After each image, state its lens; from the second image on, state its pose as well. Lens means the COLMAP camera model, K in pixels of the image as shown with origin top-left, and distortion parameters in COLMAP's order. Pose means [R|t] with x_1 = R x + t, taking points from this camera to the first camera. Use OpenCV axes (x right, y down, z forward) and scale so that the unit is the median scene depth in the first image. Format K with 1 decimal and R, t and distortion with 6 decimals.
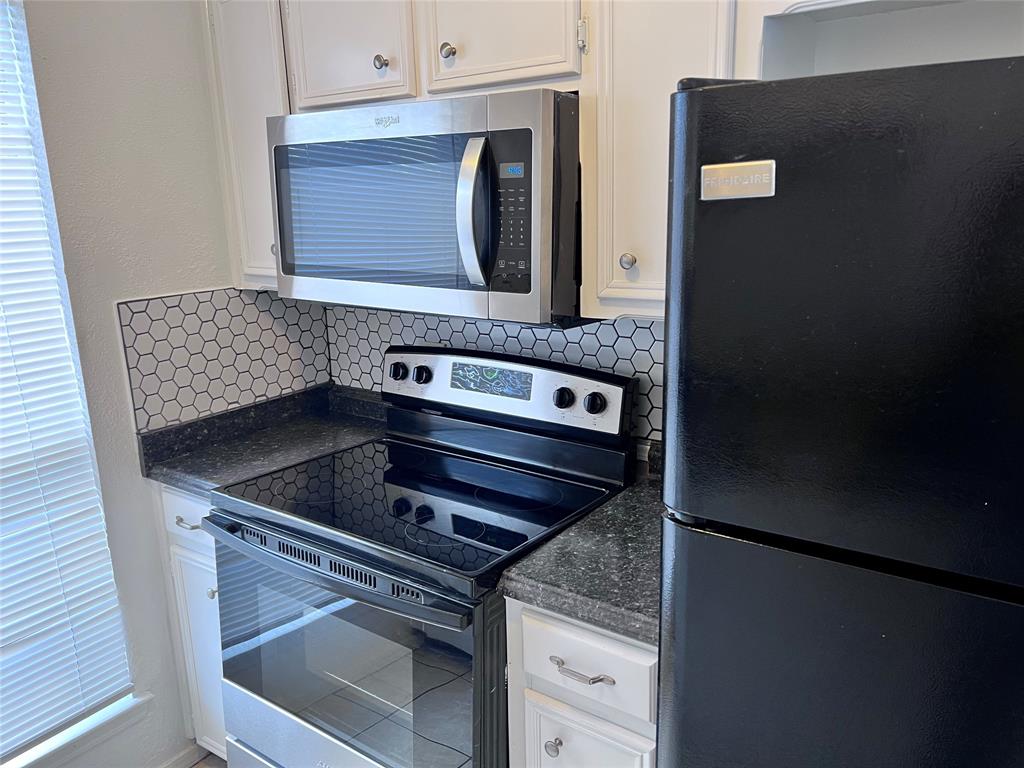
lens RADIAL K [[773.6, 0, 520.8], [0, 773.6, 385.4], [0, 0, 1]] dist [0.069908, -0.118448]
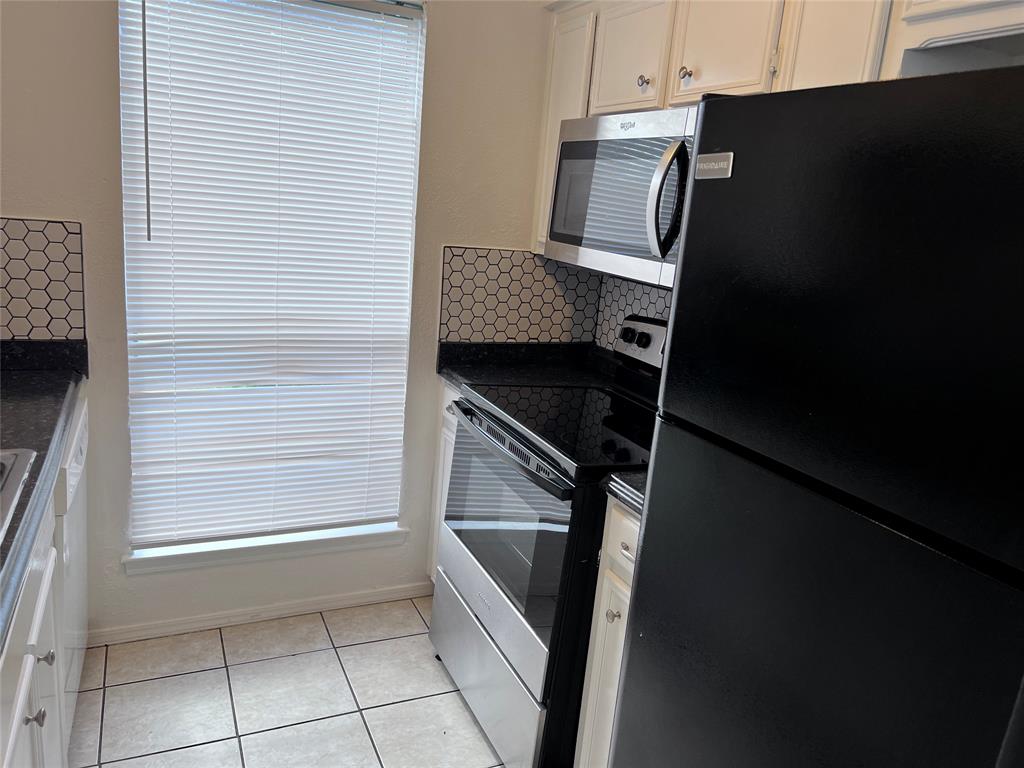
lens RADIAL K [[754.7, 0, 512.4], [0, 754.7, 390.3], [0, 0, 1]] dist [0.069044, -0.101979]
pose [[0.860780, 0.219025, -0.459441, 0.265177], [-0.225212, 0.973400, 0.042096, 0.060436], [0.456440, 0.067236, 0.887210, -0.137620]]
